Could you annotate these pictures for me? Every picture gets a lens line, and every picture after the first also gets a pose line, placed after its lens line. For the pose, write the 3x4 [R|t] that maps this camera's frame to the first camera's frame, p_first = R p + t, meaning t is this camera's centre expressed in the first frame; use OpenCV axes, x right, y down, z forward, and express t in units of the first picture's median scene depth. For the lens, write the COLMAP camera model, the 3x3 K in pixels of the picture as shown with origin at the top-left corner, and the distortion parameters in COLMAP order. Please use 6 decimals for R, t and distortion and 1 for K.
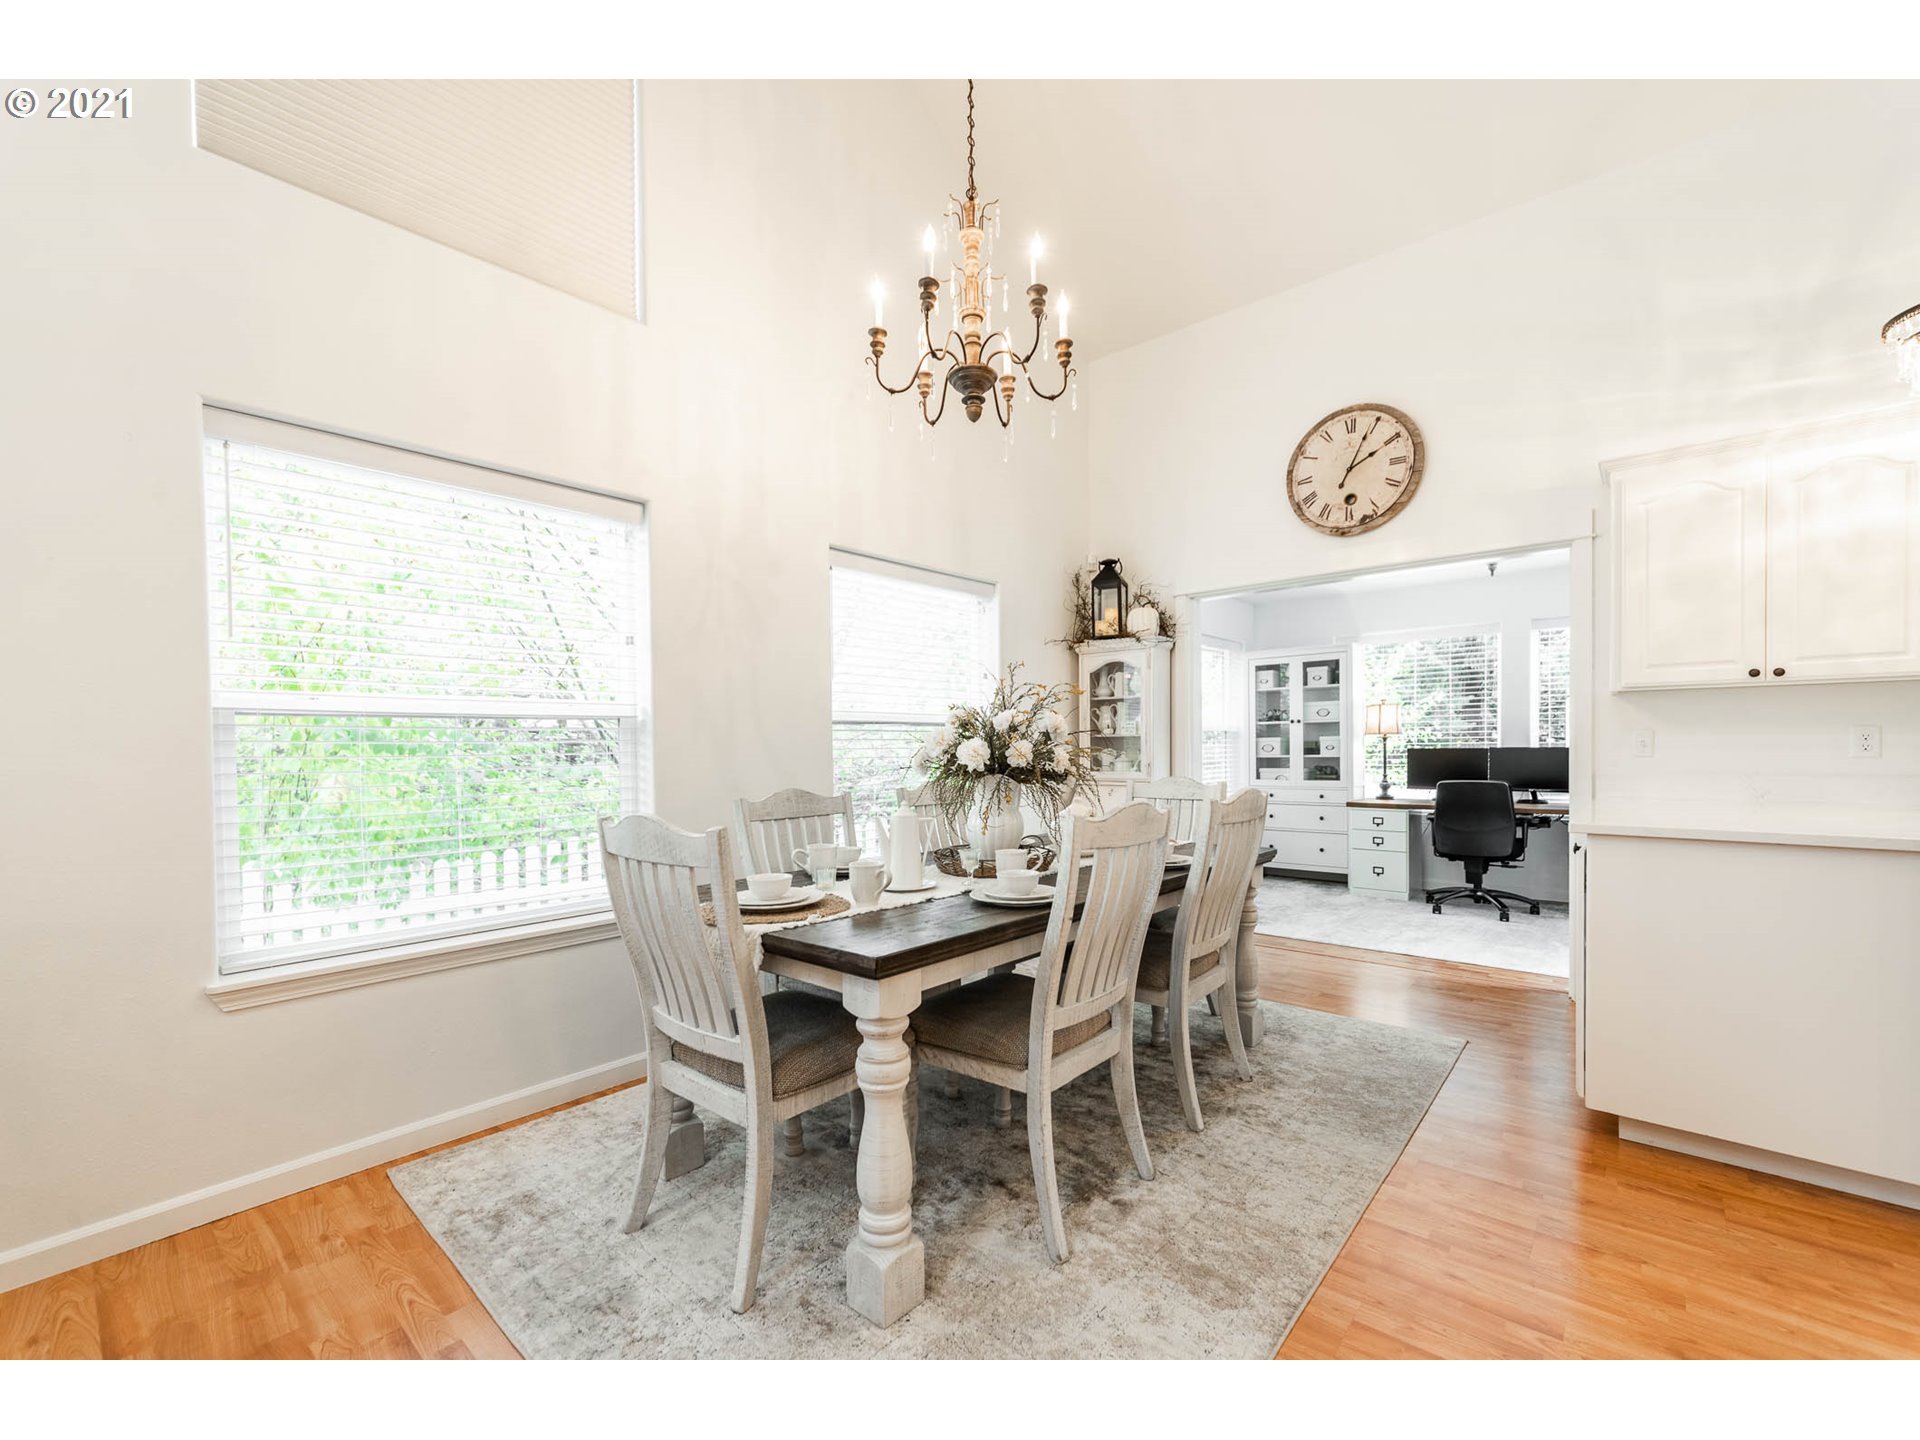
lens RADIAL K [[807.4, 0, 956.4], [0, 807.4, 764.9], [0, 0, 1]] dist [-0.001612, -0.000450]
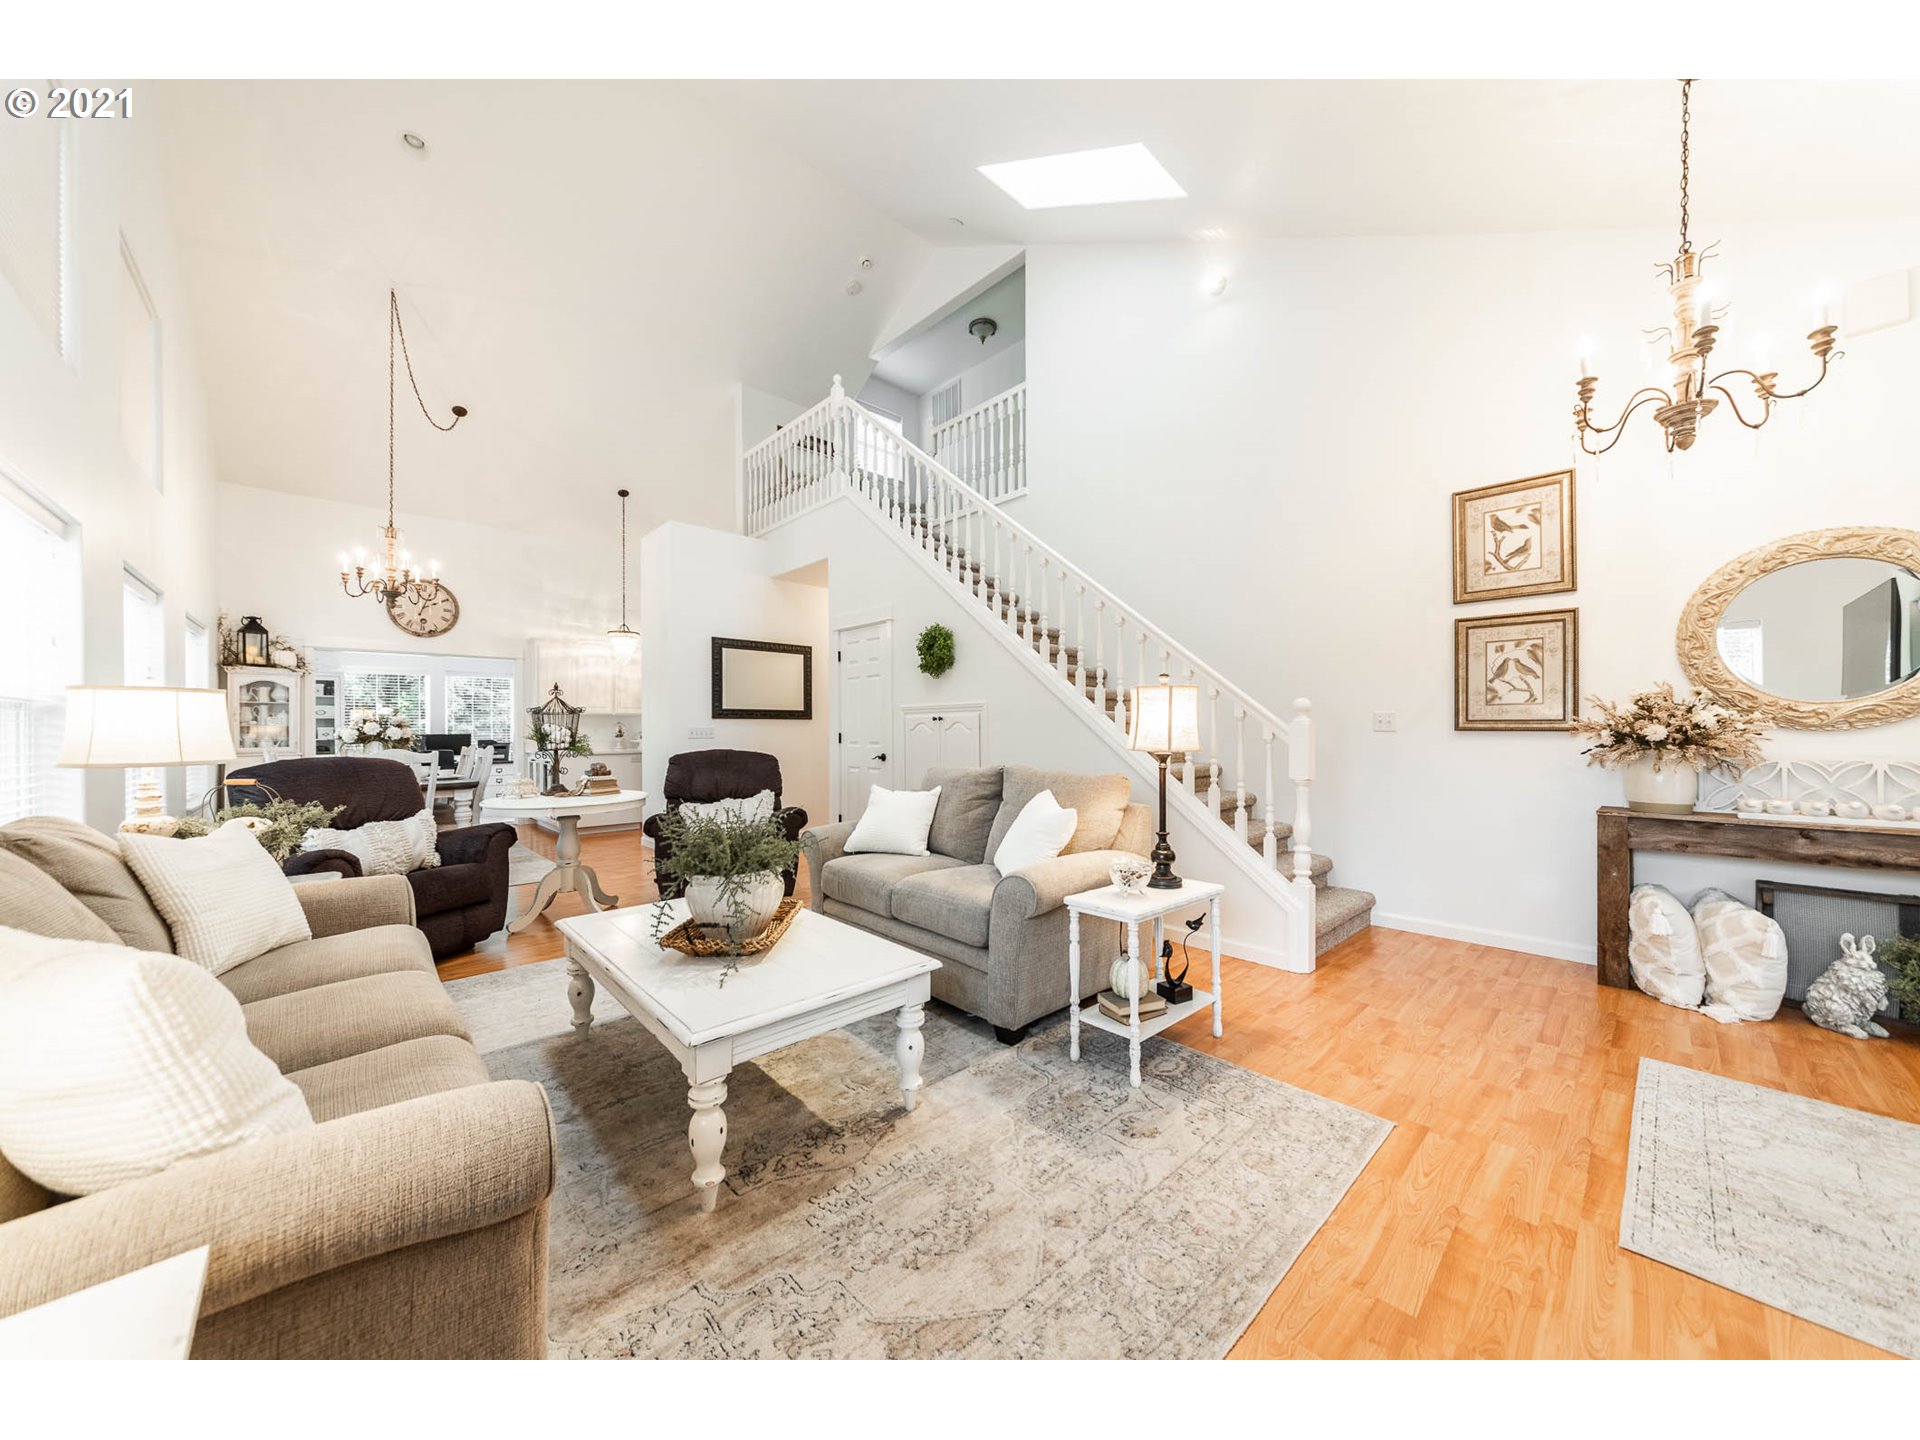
lens RADIAL K [[673.6, 0, 964.4], [0, 673.6, 726.6], [0, 0, 1]] dist [-0.000252, -0.005564]
pose [[0.101743, 0.015855, 0.994684, -1.031854], [0.024359, 0.999533, -0.018424, 0.026569], [-0.994512, 0.026104, 0.101310, -0.568408]]
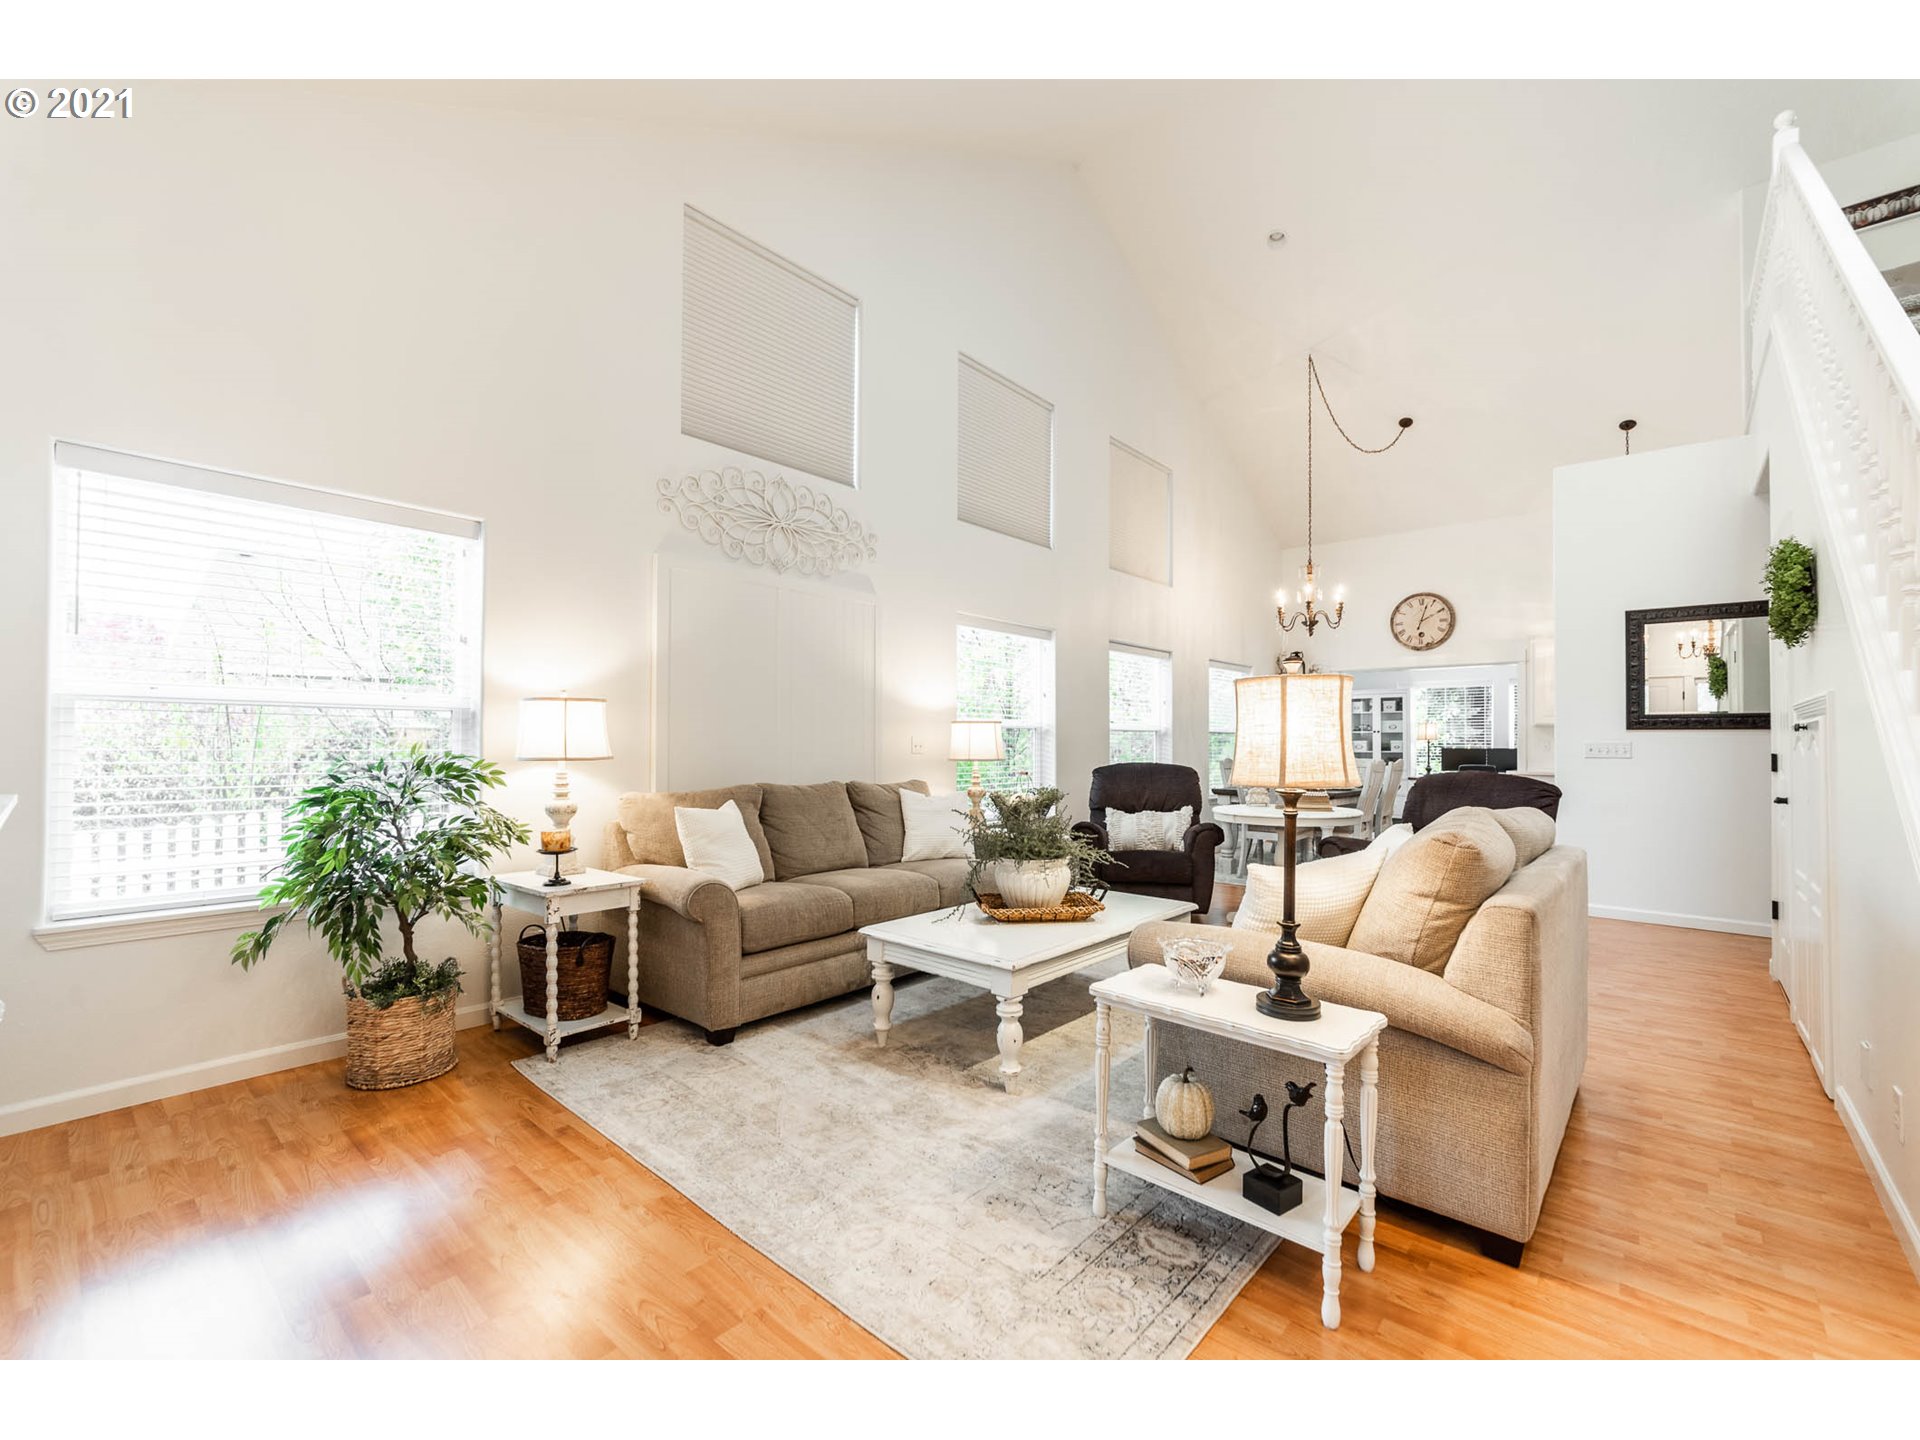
lens RADIAL K [[801.9, 0, 969.1], [0, 801.9, 733.1], [0, 0, 1]] dist [-0.002289, -0.000422]
pose [[0.999862, 0.016572, 0.000877, -0.652353], [-0.016534, 0.999328, -0.032723, 0.029186], [-0.001419, 0.032704, 0.999464, -1.032920]]
